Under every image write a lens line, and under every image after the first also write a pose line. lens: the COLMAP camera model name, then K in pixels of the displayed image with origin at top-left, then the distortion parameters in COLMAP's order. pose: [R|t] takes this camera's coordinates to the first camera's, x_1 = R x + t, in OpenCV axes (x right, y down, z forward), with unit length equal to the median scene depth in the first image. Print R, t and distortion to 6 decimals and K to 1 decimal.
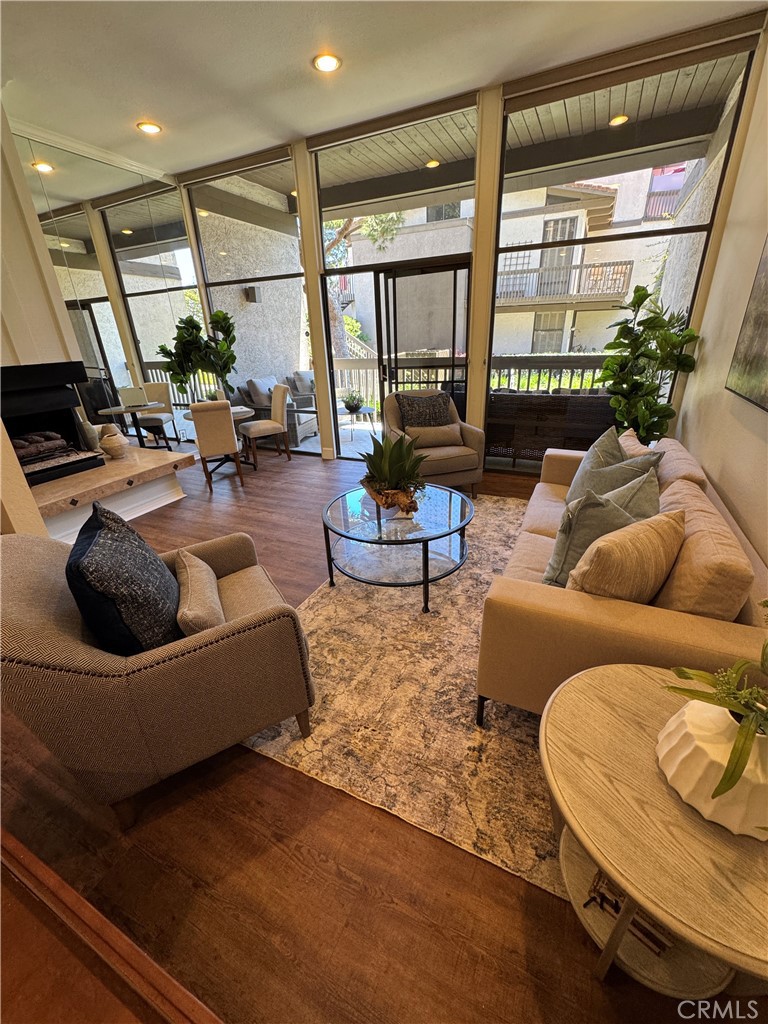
lens RADIAL K [[410.7, 0, 384.5], [0, 410.7, 513.8], [0, 0, 1]] dist [-0.006411, 0.000681]
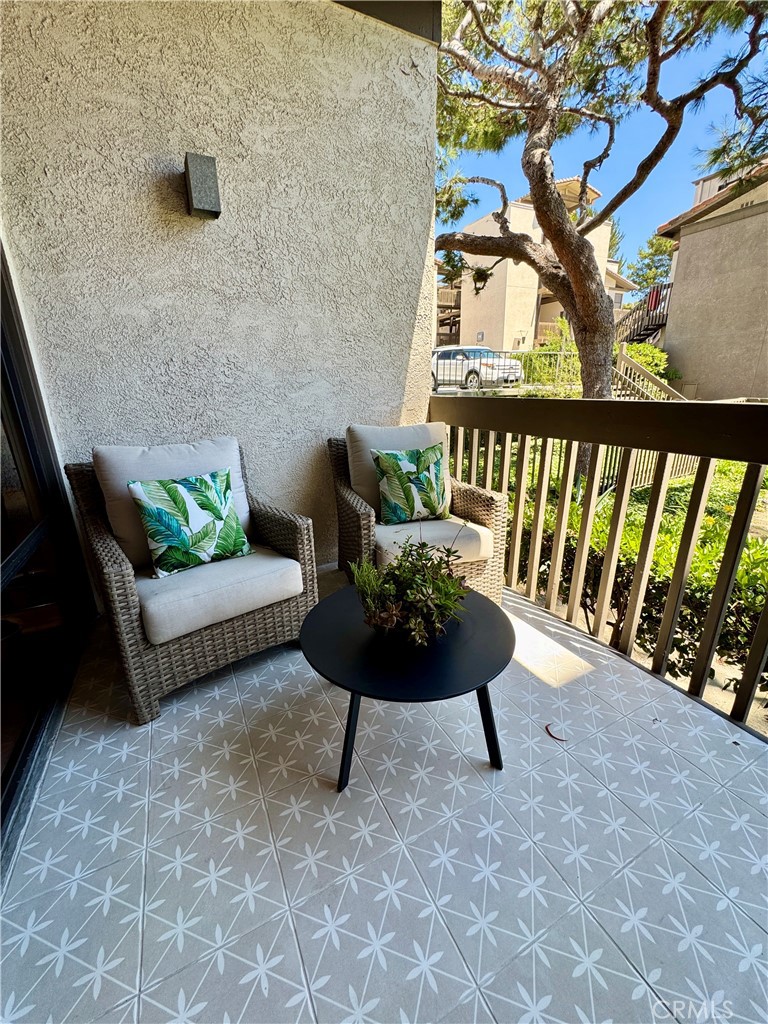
lens RADIAL K [[410.7, 0, 382.4], [0, 410.7, 513.0], [0, 0, 1]] dist [-0.006411, 0.000681]
pose [[0.791072, 0.213098, -0.573406, 0.014065], [-0.263217, 0.964726, -0.004608, -0.151979], [0.552198, 0.154576, 0.819258, 0.398142]]
